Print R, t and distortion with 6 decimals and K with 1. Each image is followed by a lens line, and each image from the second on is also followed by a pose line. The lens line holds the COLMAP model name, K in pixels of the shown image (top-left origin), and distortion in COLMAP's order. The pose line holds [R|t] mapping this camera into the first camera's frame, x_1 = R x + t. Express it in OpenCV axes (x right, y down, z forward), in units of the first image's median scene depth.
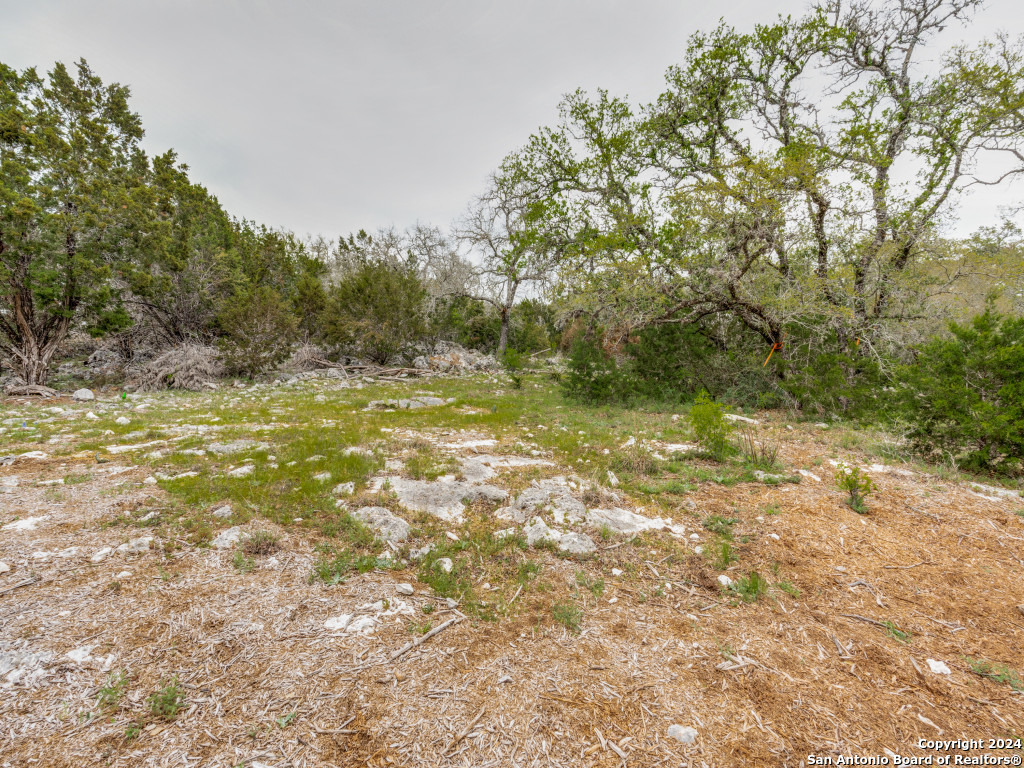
lens RADIAL K [[425.6, 0, 513.2], [0, 425.6, 382.3], [0, 0, 1]] dist [-0.003718, -0.000016]
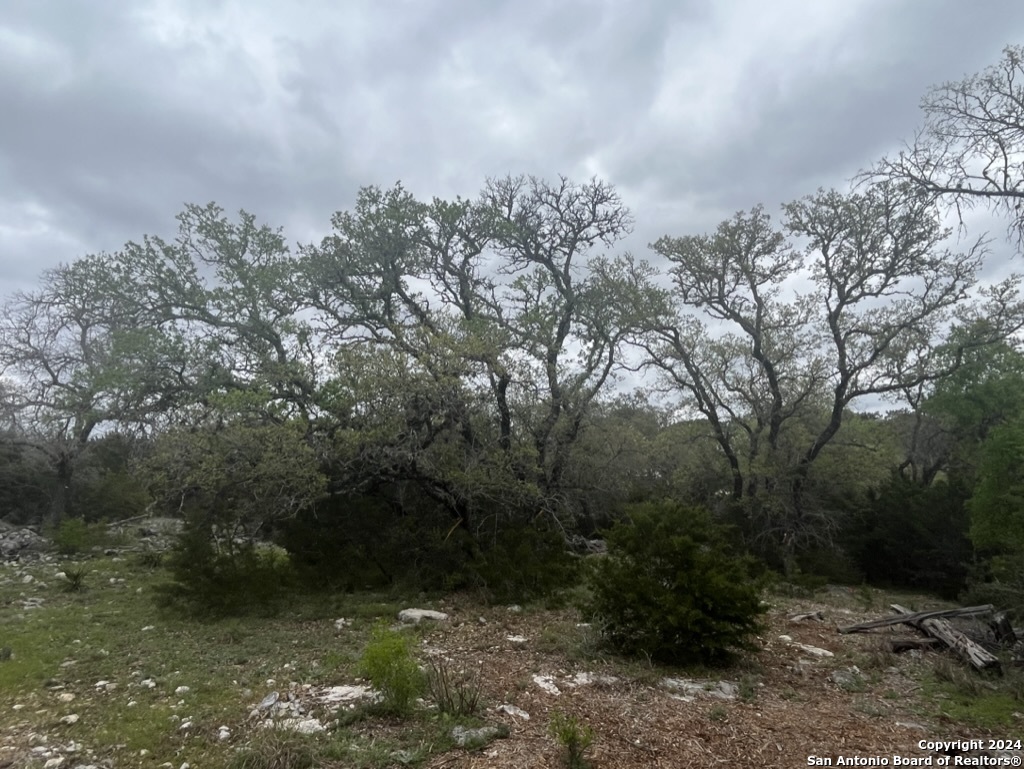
lens RADIAL K [[733.9, 0, 510.7], [0, 733.9, 384.6], [0, 0, 1]] dist [0.000517, -0.001379]
pose [[0.837987, 0.145067, 0.526054, -0.045010], [0.081521, 0.919918, -0.383543, 0.149495], [-0.539566, 0.364288, 0.759053, -0.127186]]
